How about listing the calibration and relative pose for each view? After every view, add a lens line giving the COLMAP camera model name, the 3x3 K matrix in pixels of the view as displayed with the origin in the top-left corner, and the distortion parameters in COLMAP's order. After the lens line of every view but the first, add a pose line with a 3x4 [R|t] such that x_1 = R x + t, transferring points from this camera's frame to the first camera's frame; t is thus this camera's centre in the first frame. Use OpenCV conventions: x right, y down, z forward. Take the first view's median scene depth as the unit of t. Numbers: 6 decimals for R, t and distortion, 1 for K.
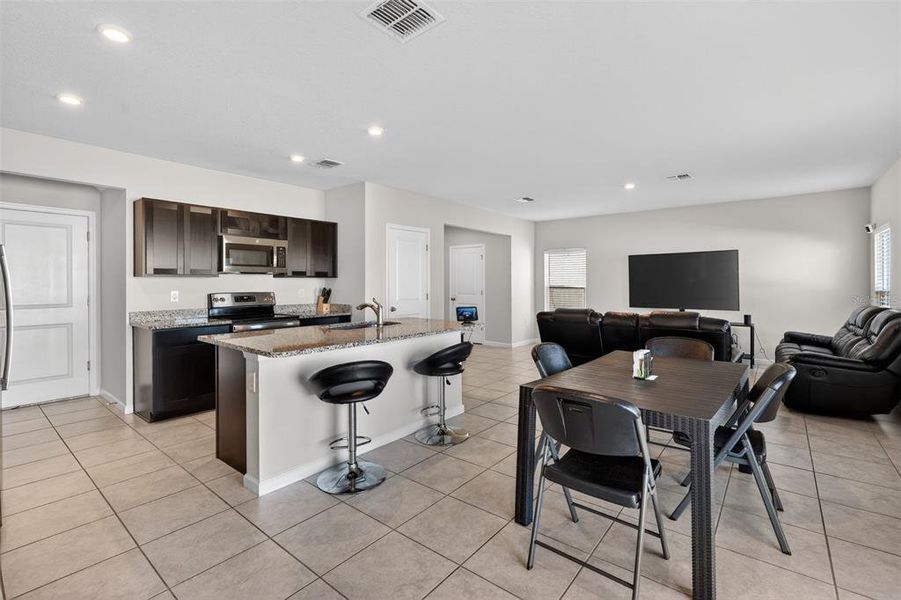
lens RADIAL K [[407.1, 0, 457.2], [0, 407.1, 282.7], [0, 0, 1]] dist [-0.010846, 0.000180]
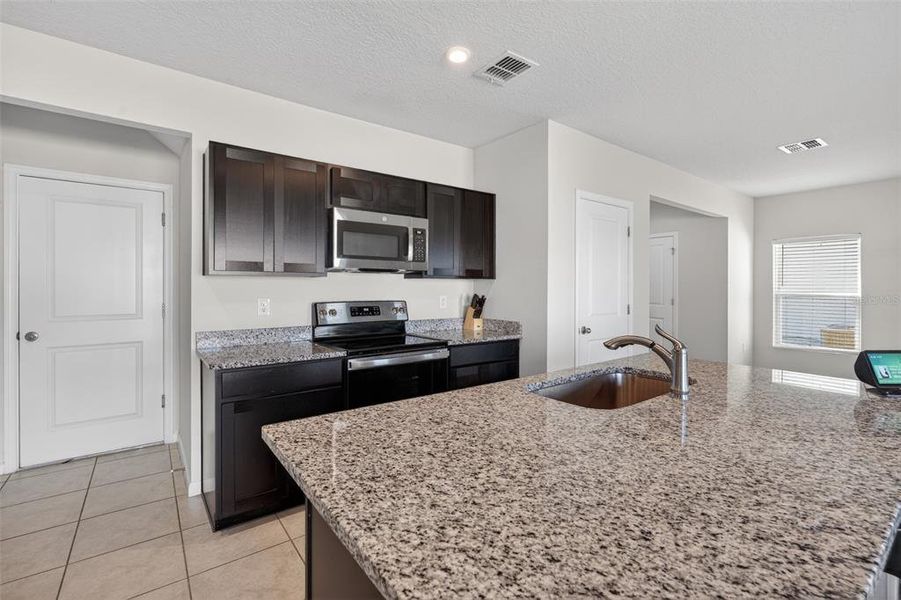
lens RADIAL K [[407.1, 0, 455.5], [0, 407.1, 293.0], [0, 0, 1]] dist [-0.010846, 0.000180]
pose [[0.969770, 0.010274, -0.243803, -0.229166], [-0.006297, 0.999834, 0.017088, -0.000760], [0.243938, -0.015036, 0.969674, 0.413724]]
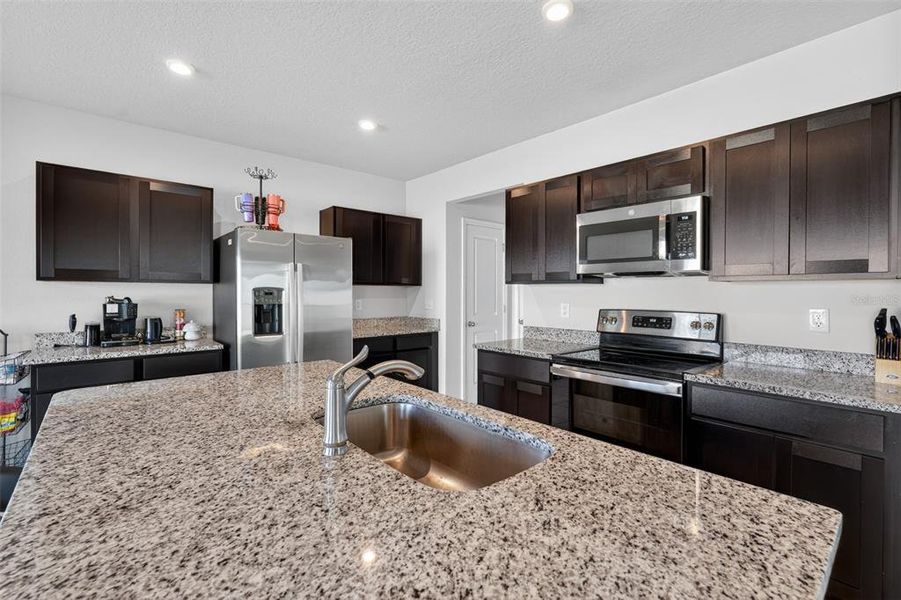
lens RADIAL K [[407.1, 0, 455.7], [0, 407.1, 296.1], [0, 0, 1]] dist [-0.010846, 0.000180]
pose [[-0.169977, 0.013840, -0.985351, 0.054346], [-0.001989, 0.999895, 0.014387, -0.002254], [0.985446, 0.004406, -0.169932, 0.839944]]
